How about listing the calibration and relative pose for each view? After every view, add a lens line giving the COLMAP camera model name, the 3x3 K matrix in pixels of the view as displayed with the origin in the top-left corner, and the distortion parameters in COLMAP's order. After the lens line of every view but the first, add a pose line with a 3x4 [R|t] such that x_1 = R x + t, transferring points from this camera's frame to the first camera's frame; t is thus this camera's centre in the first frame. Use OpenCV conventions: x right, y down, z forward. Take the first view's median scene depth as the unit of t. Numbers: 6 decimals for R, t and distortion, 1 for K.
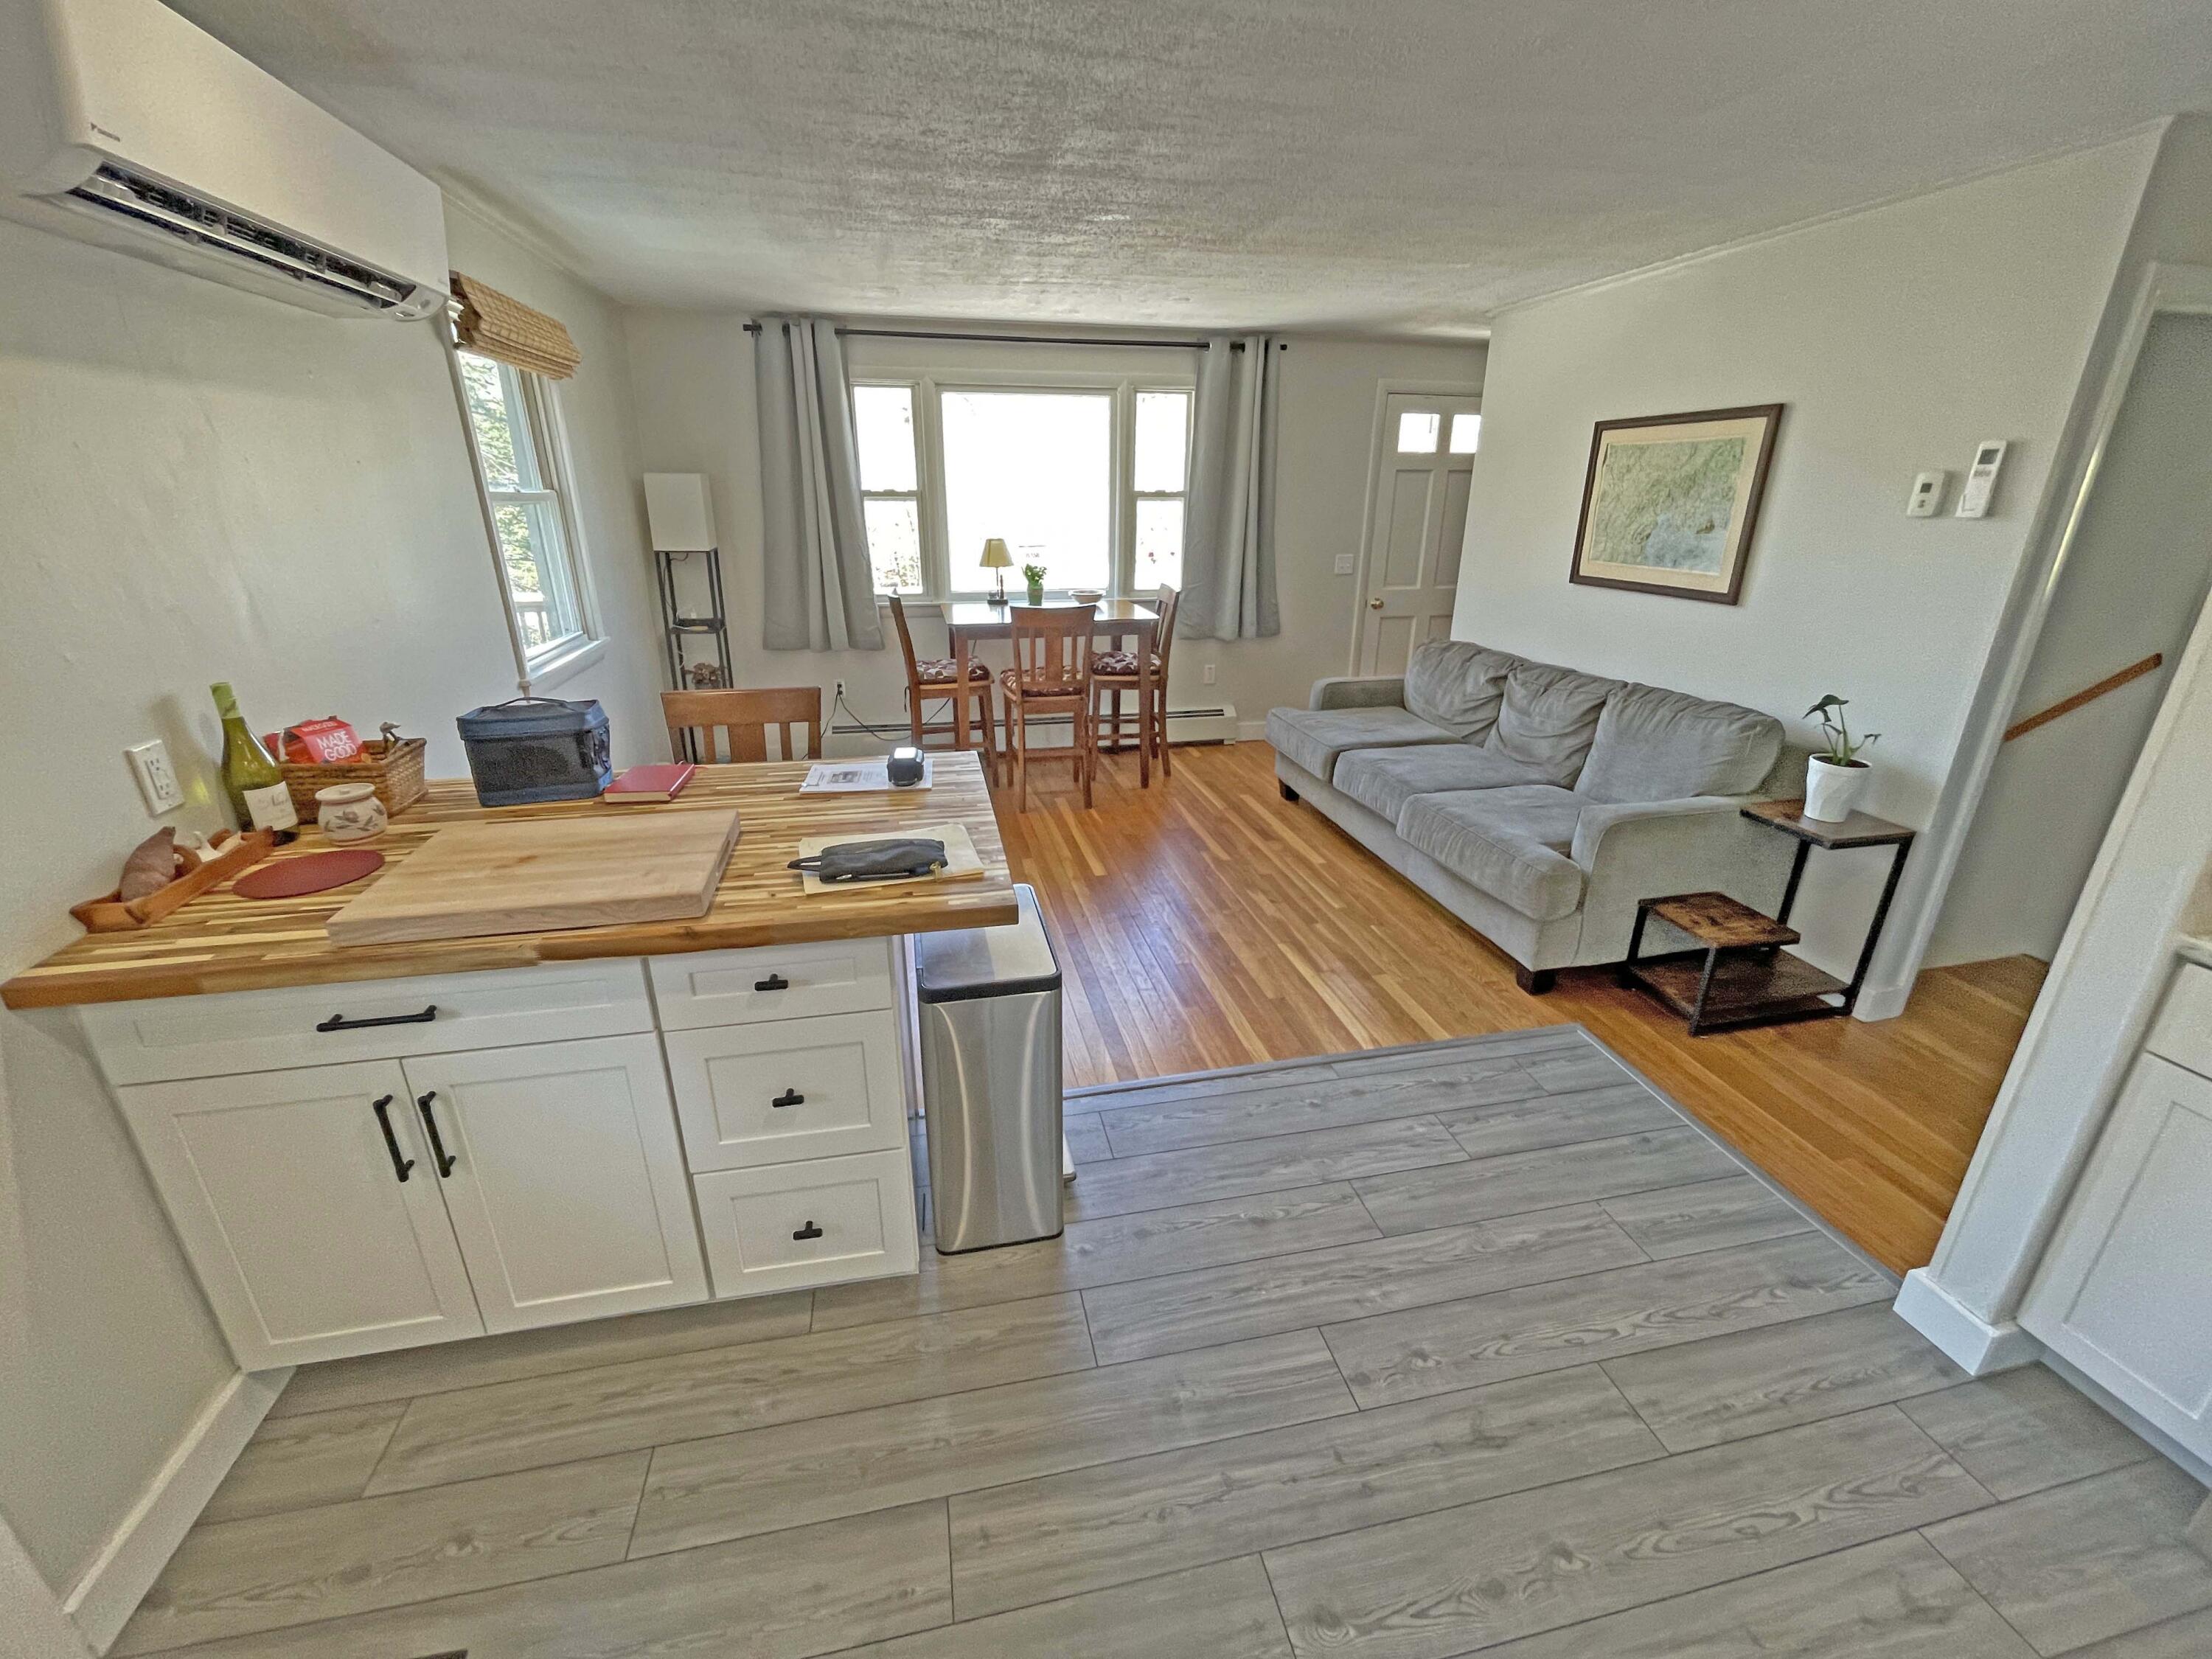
lens RADIAL K [[907.0, 0, 1104.4], [0, 907.0, 825.5], [0, 0, 1]] dist [0.000741, -0.000059]
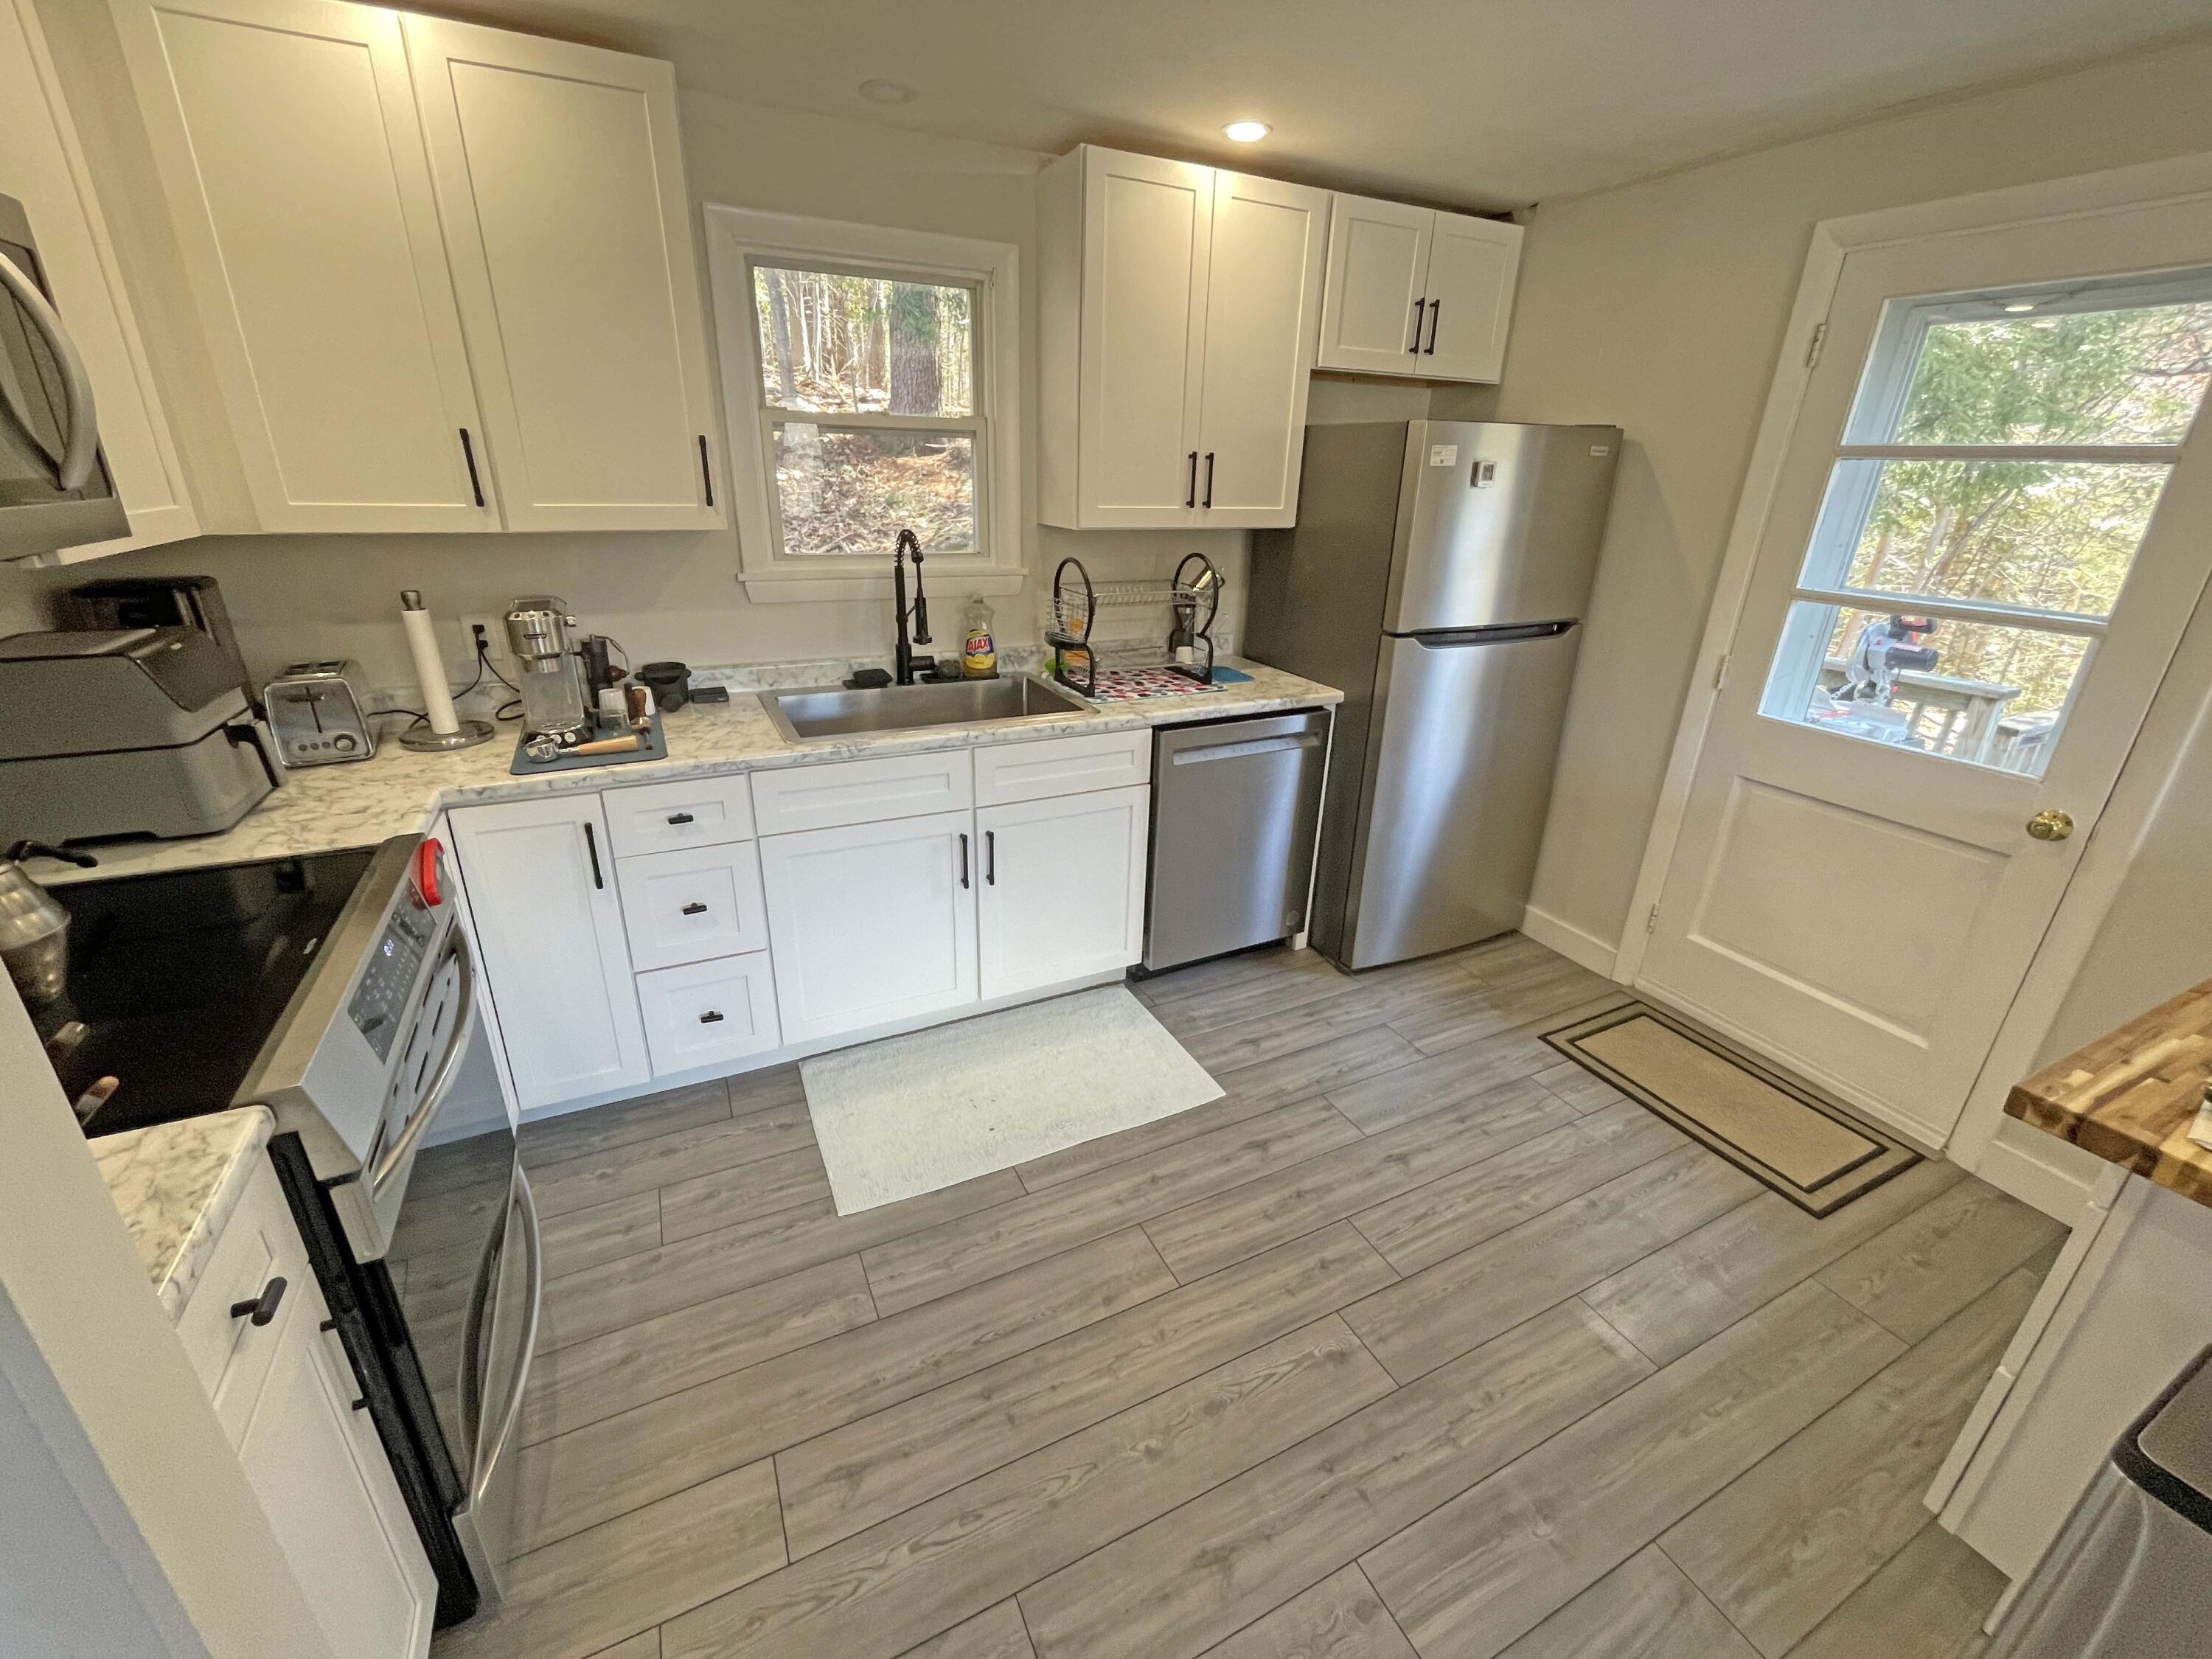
lens RADIAL K [[907.0, 0, 1102.6], [0, 907.0, 830.8], [0, 0, 1]] dist [0.000741, -0.000059]
pose [[-0.969306, 0.060028, -0.238417, 0.690397], [-0.115319, 0.745439, 0.656523, -0.409528], [0.217135, 0.663866, -0.715636, 1.128356]]
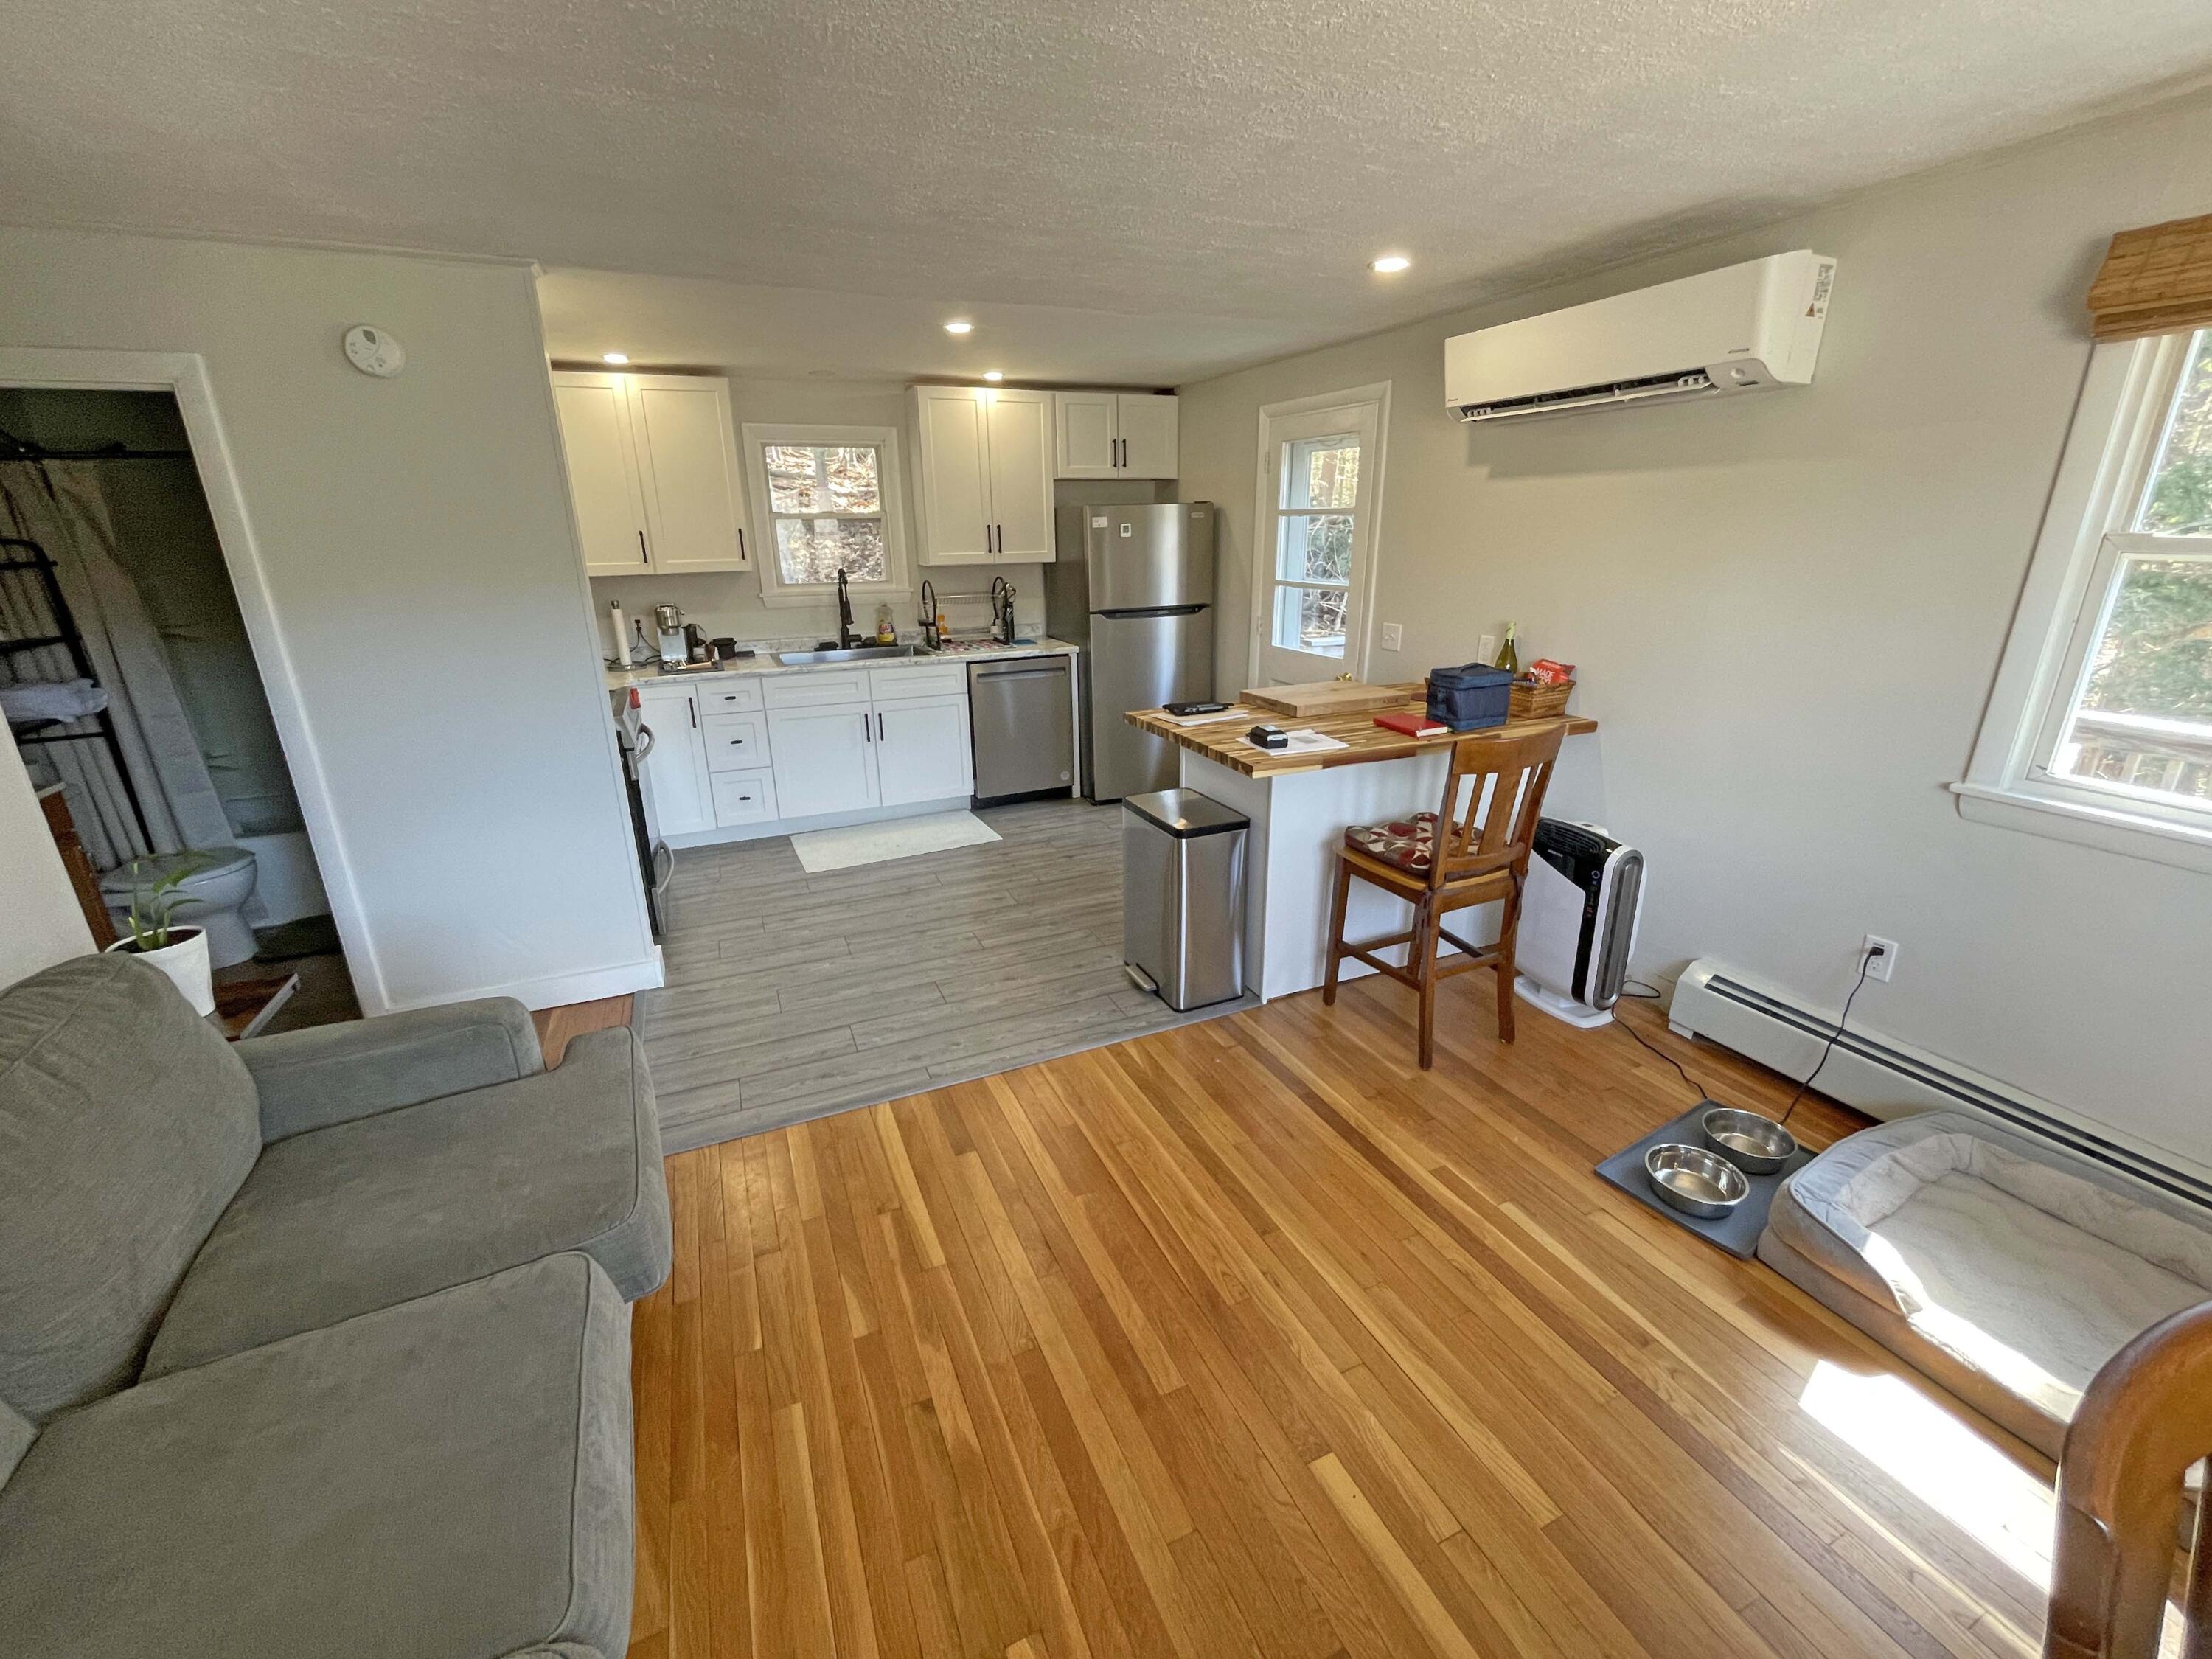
lens RADIAL K [[907.0, 0, 1104.3], [0, 907.0, 830.9], [0, 0, 1]] dist [0.000741, -0.000059]
pose [[-0.979886, 0.068950, -0.187268, 0.373420], [-0.063289, 0.782598, 0.619303, -1.022596], [0.189257, 0.618698, -0.762493, 2.719741]]
